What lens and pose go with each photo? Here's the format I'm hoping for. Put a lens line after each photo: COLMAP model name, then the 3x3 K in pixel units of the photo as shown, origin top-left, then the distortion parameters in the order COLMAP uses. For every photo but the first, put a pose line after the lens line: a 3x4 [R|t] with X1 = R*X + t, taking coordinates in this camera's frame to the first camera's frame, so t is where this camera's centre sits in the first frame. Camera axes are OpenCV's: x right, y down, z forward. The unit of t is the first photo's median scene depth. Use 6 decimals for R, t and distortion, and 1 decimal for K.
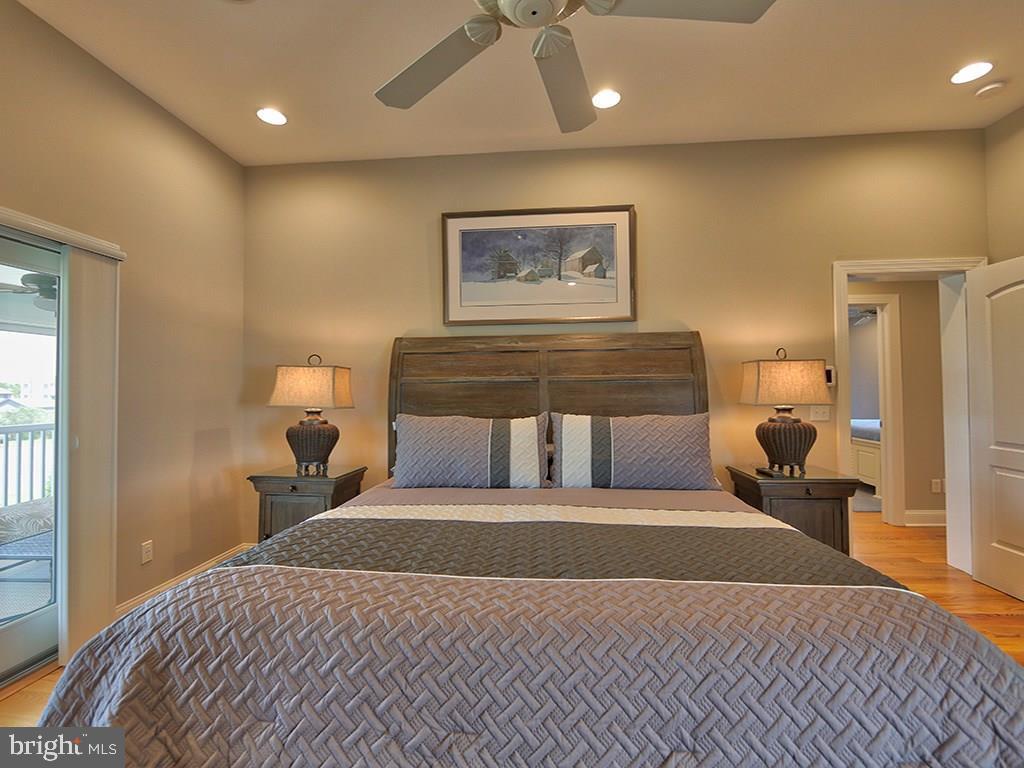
lens RADIAL K [[466.0, 0, 507.9], [0, 466.0, 379.4], [0, 0, 1]] dist [-0.010250, 0.000029]
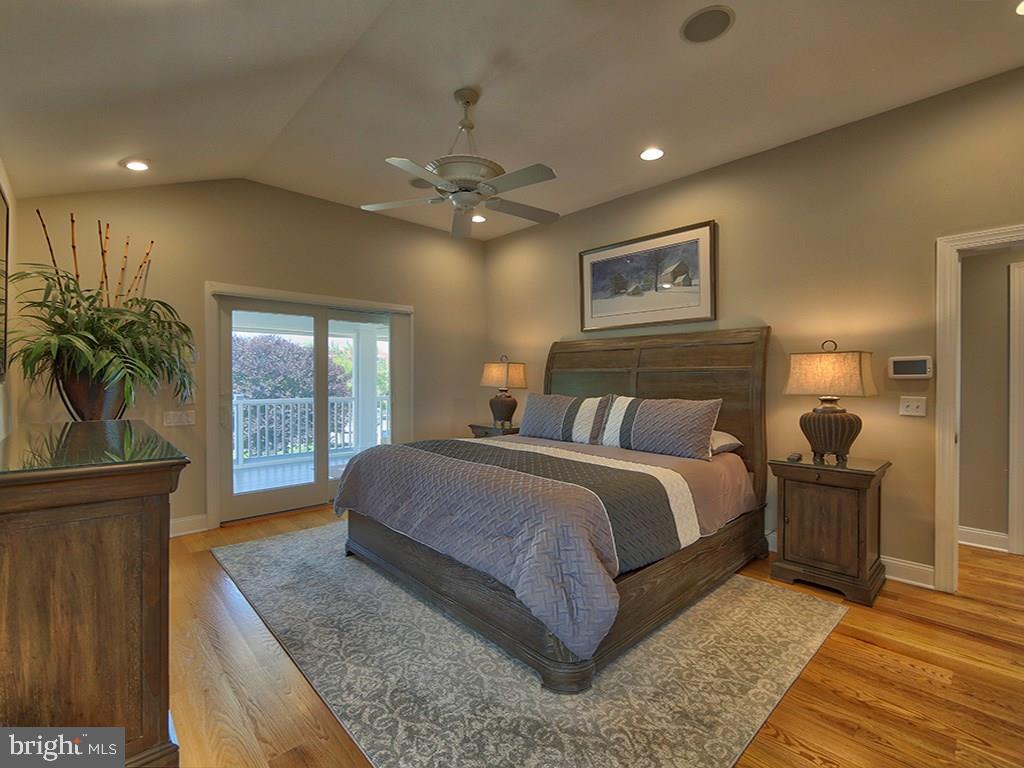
lens RADIAL K [[466.0, 0, 507.9], [0, 466.0, 379.4], [0, 0, 1]] dist [-0.010250, 0.000029]
pose [[0.743535, 0.012875, -0.668574, 0.668218], [0.006595, 0.999625, 0.026585, -0.012029], [0.668665, -0.024176, 0.743171, -0.210844]]
